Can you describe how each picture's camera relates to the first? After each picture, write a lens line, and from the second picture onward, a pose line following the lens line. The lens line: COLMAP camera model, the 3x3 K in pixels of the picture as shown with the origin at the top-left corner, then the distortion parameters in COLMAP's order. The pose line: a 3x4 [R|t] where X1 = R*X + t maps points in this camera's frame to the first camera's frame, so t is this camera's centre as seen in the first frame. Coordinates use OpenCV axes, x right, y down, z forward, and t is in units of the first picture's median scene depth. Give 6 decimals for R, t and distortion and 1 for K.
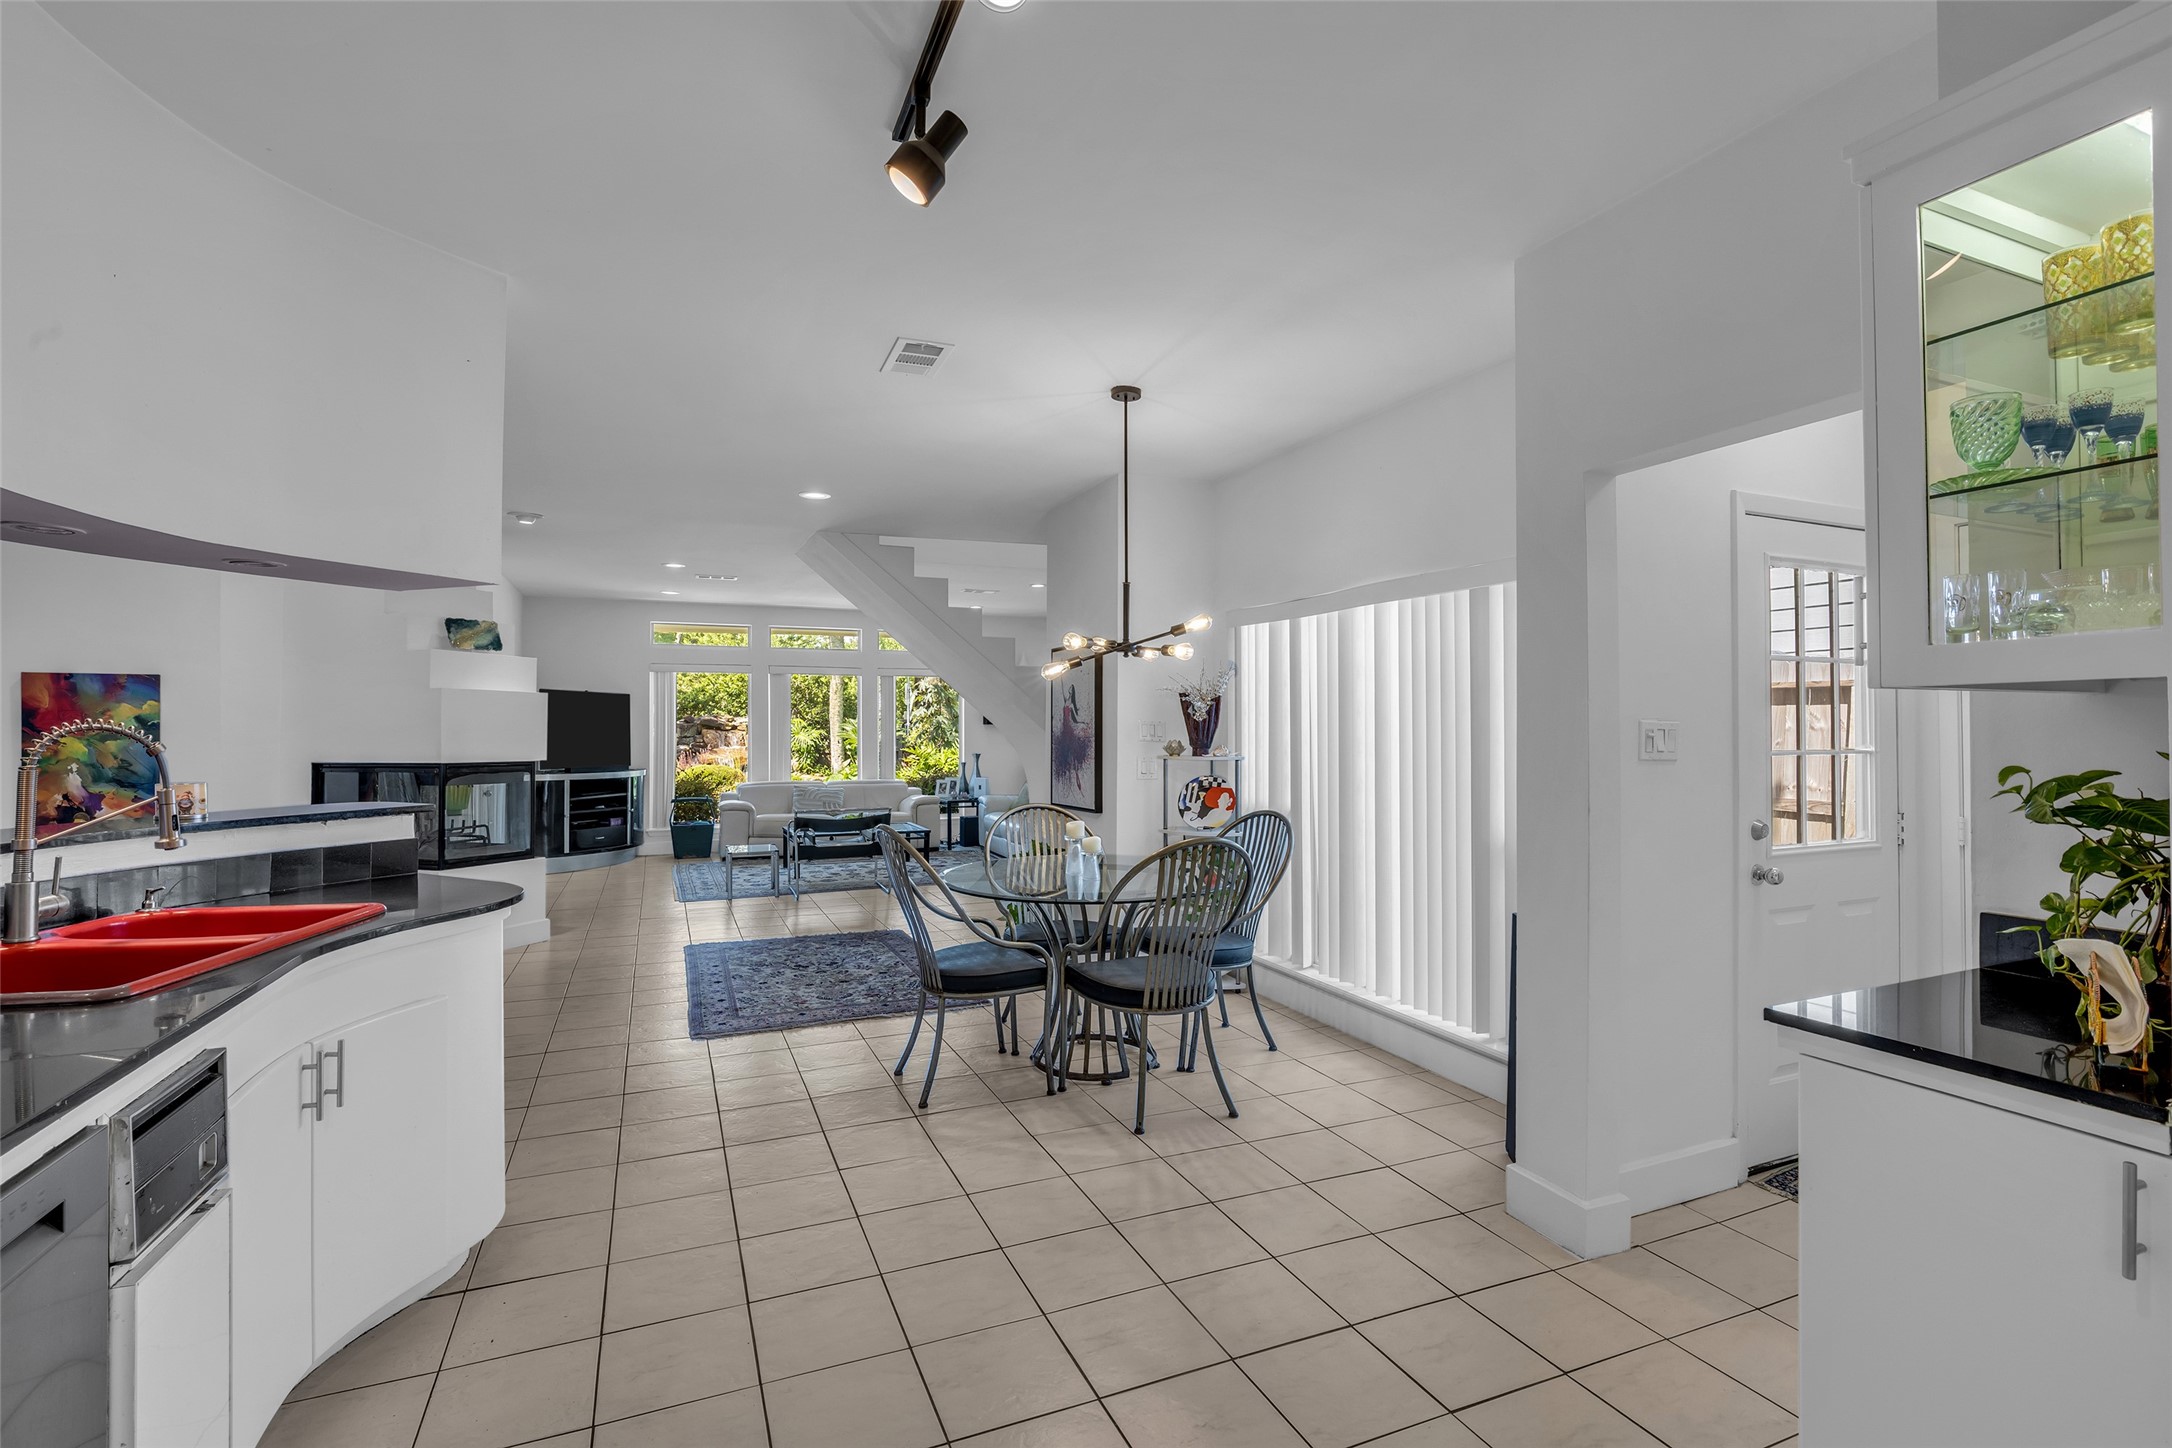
lens RADIAL K [[1010.2, 0, 1100.2], [0, 1010.2, 718.9], [0, 0, 1]] dist [-0.014203, 0.002858]
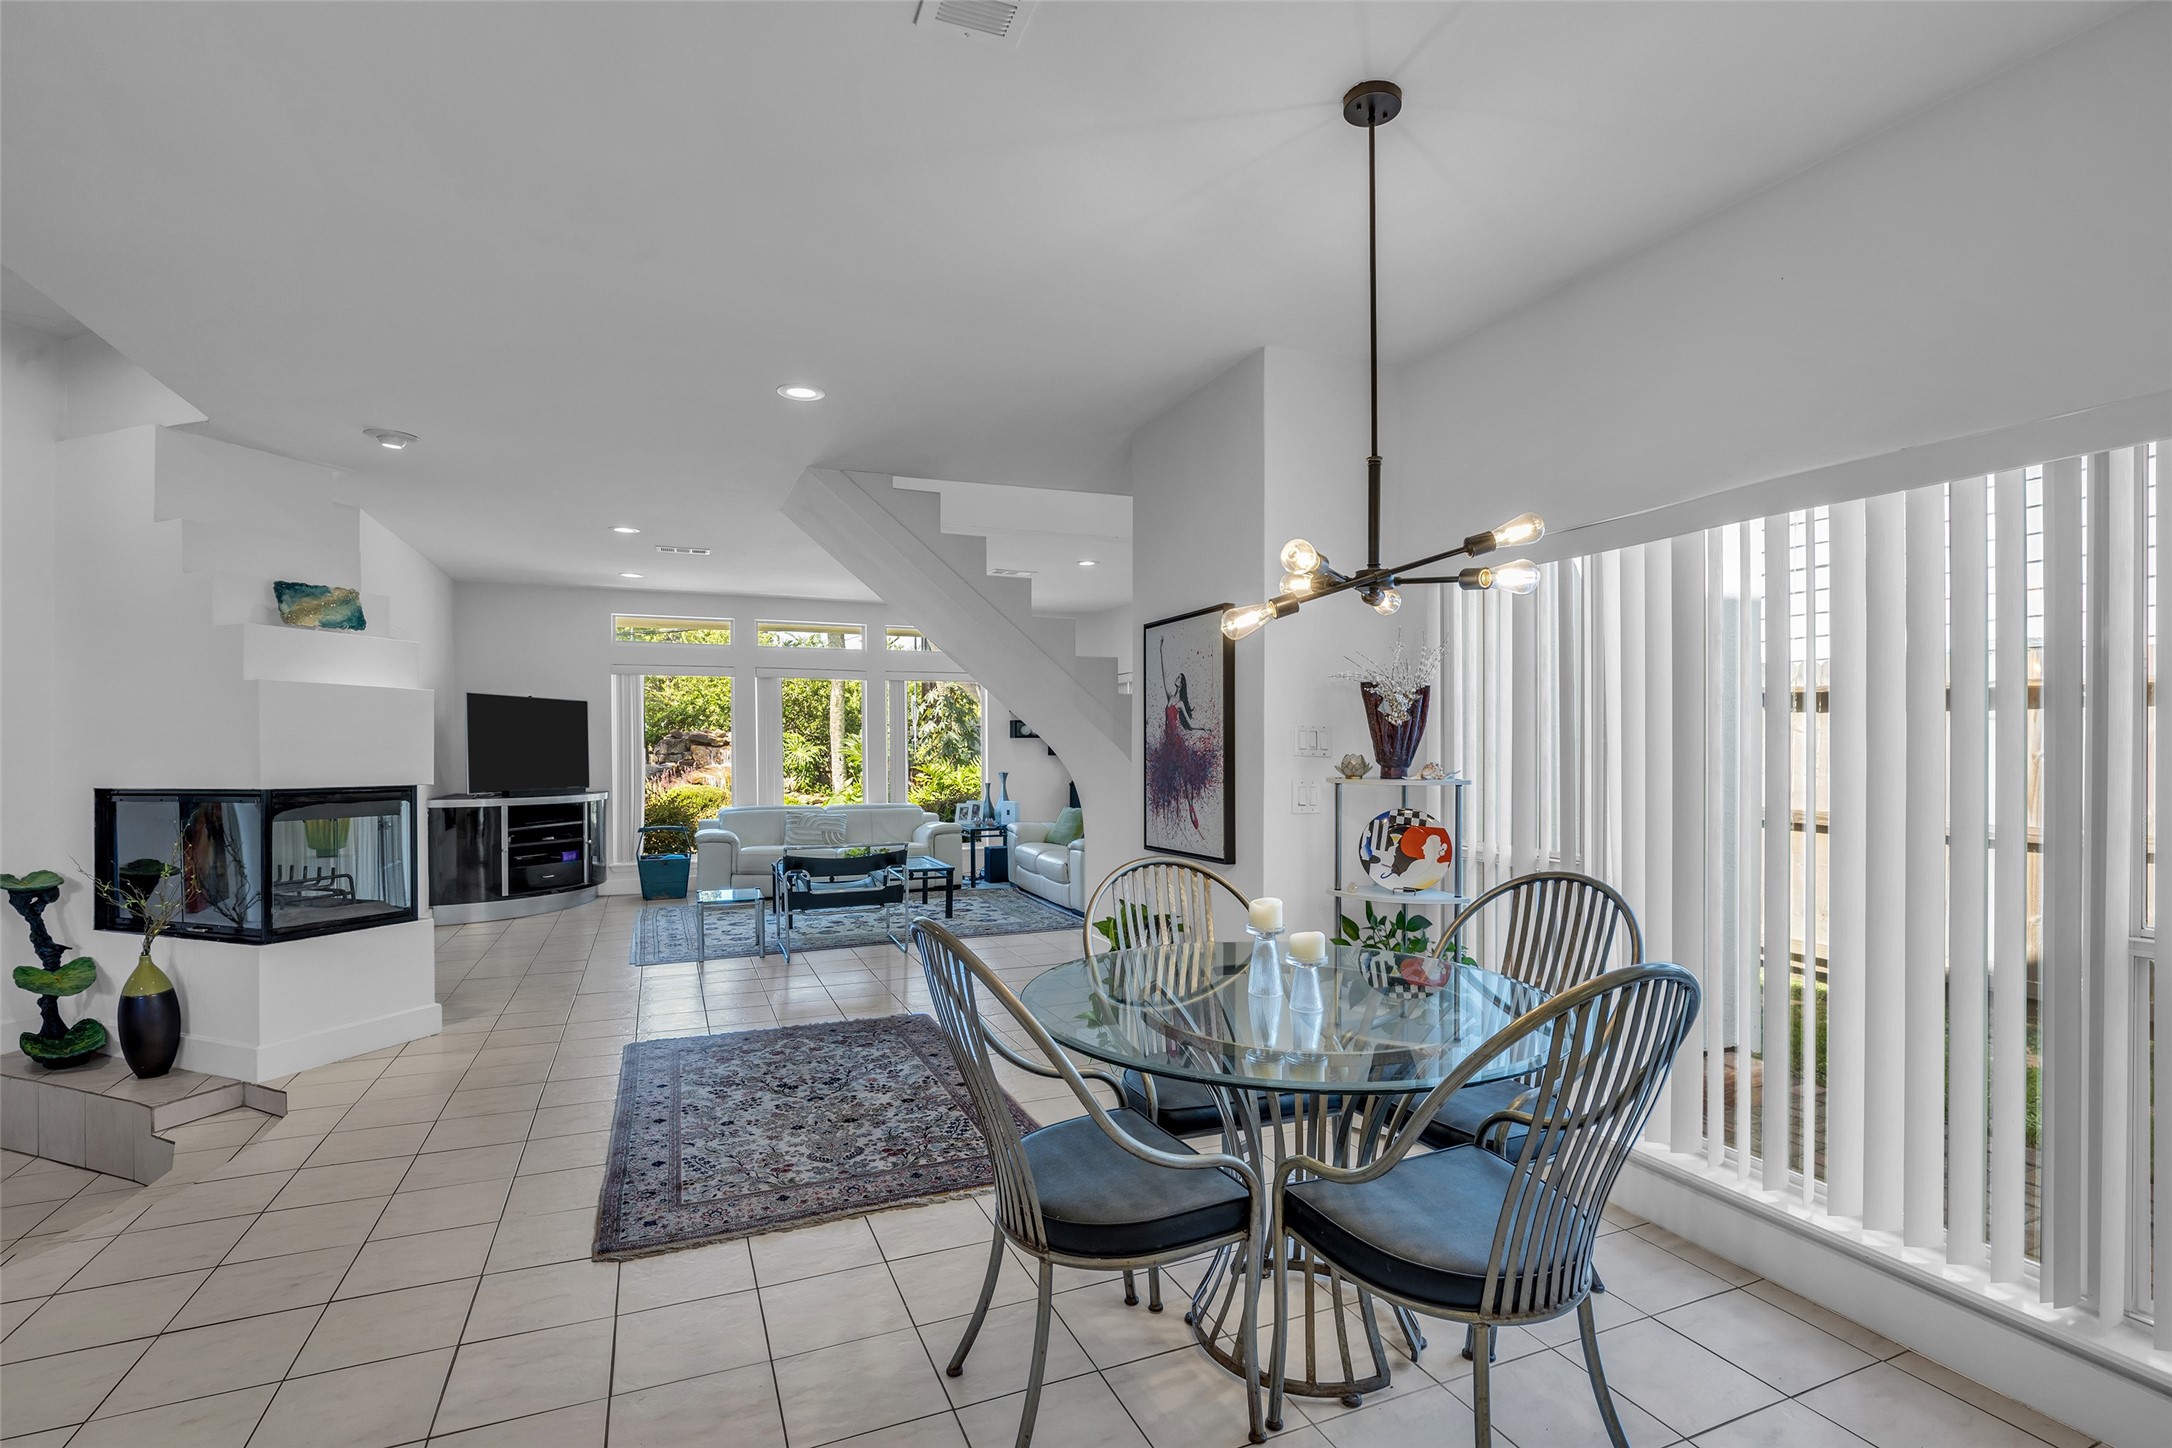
lens RADIAL K [[1010.2, 0, 1103.3], [0, 1010.2, 760.0], [0, 0, 1]] dist [-0.014203, 0.002858]
pose [[0.999999, -0.000897, 0.001386, -0.081699], [0.000864, 0.999721, 0.023604, 0.008246], [-0.001407, -0.023603, 0.999720, 0.316980]]
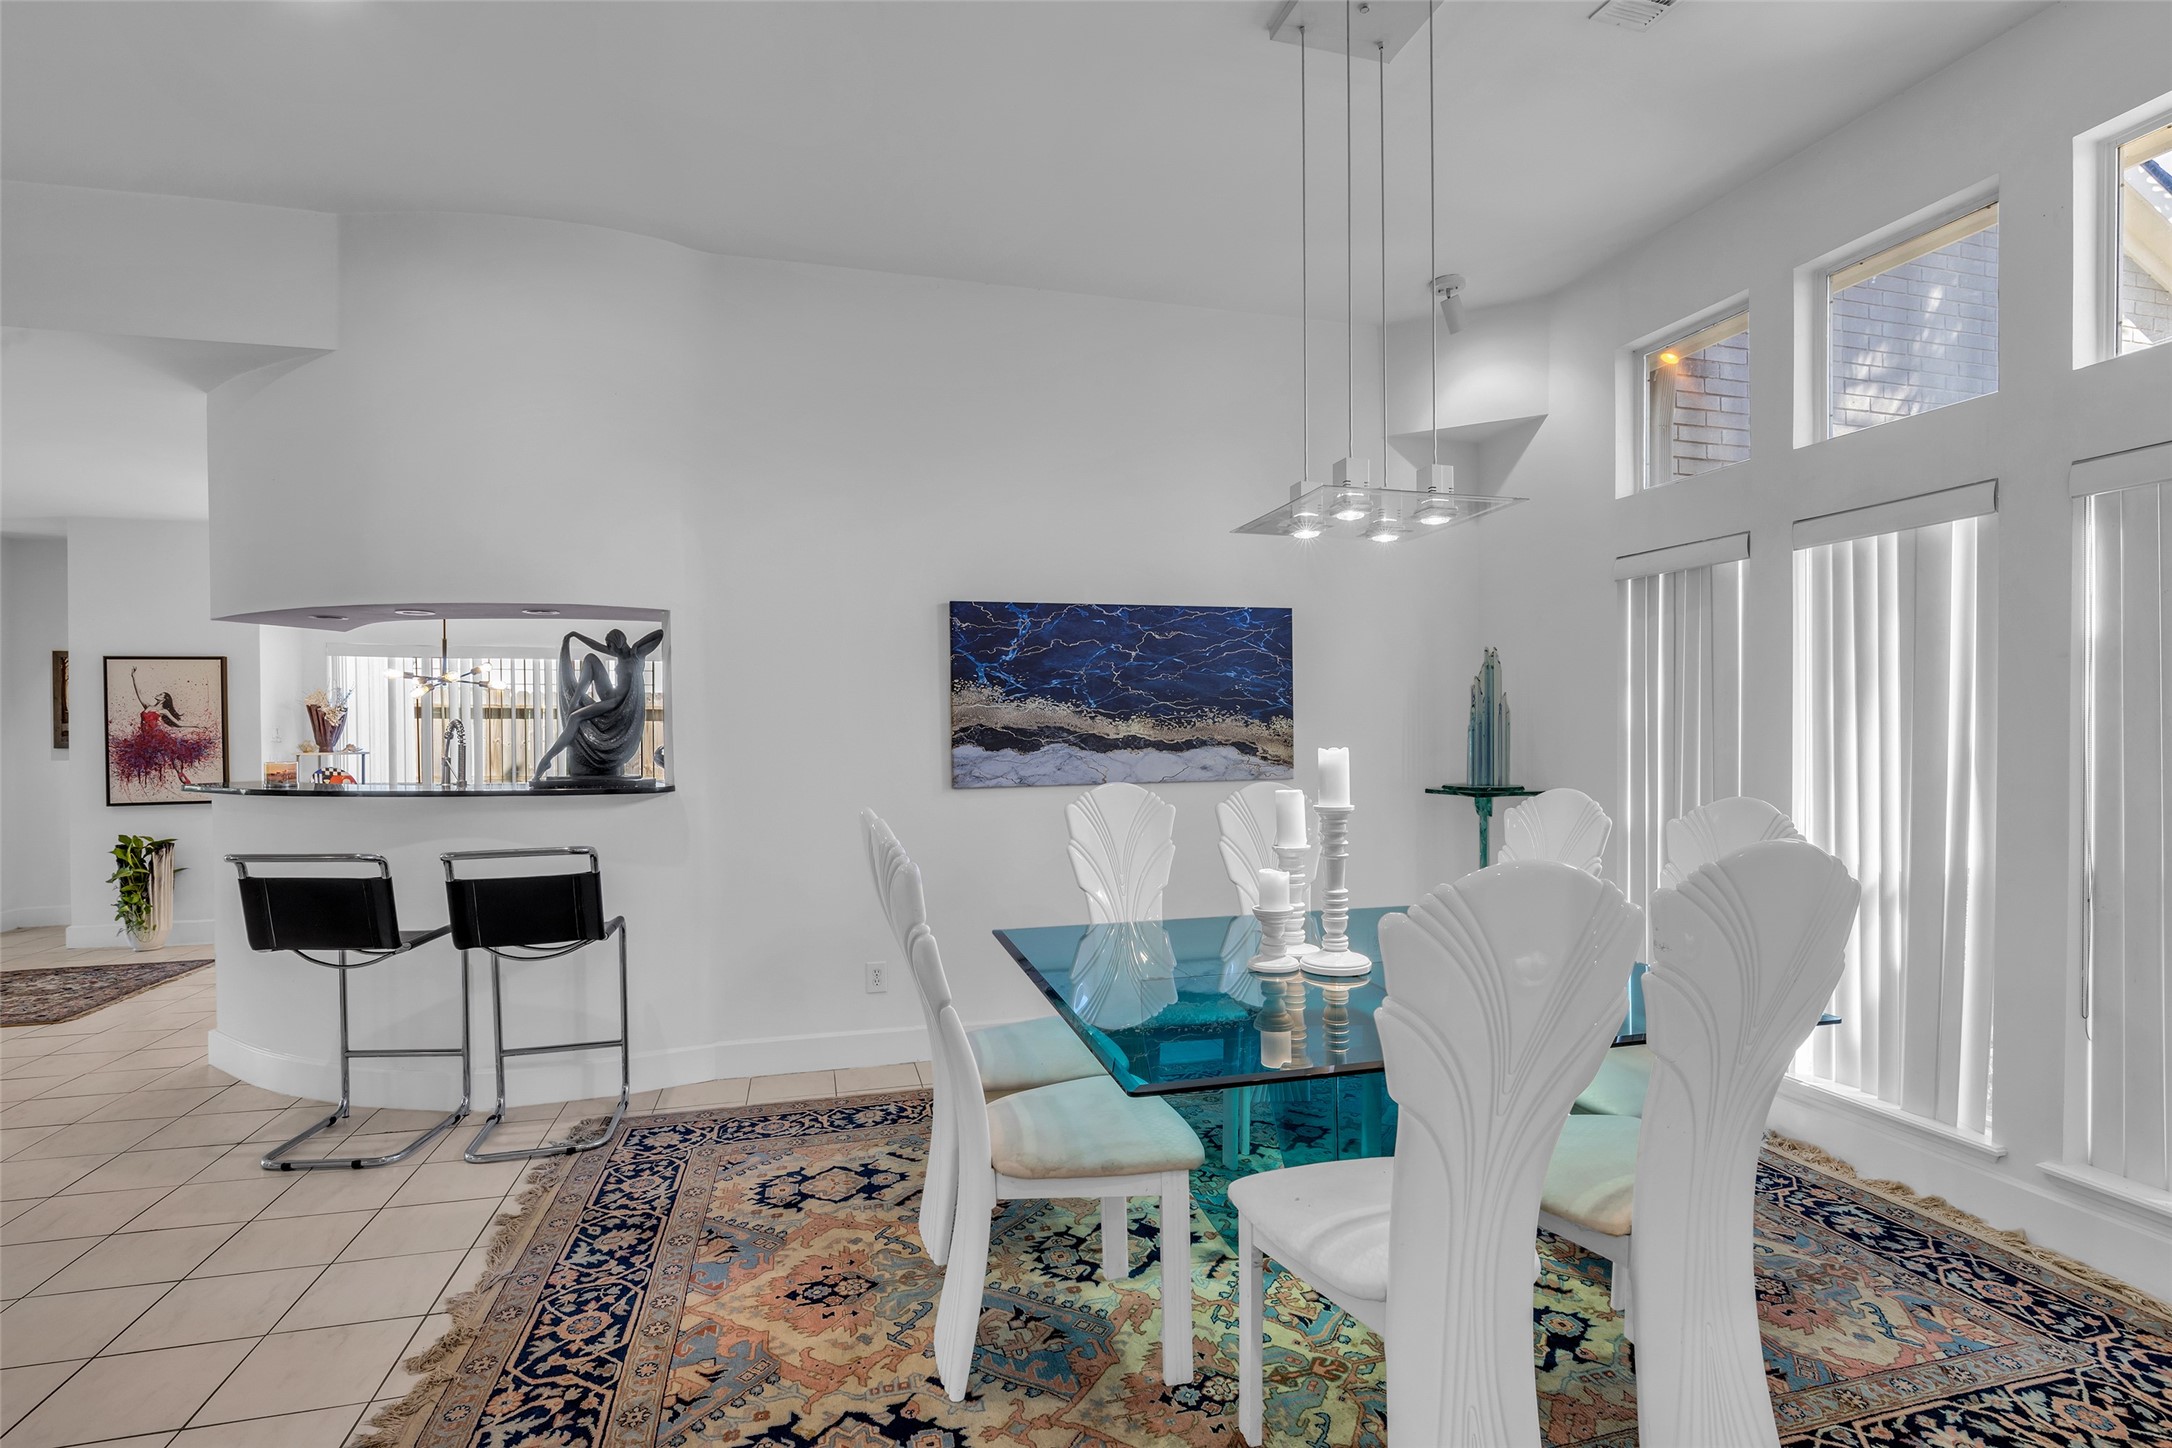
lens RADIAL K [[1010.2, 0, 1063.1], [0, 1010.2, 735.4], [0, 0, 1]] dist [-0.014203, 0.002858]
pose [[0.159256, -0.000792, 0.987237, -0.954272], [-0.007476, 0.999970, 0.002008, 0.003261], [-0.987209, -0.007700, 0.159245, -0.150876]]
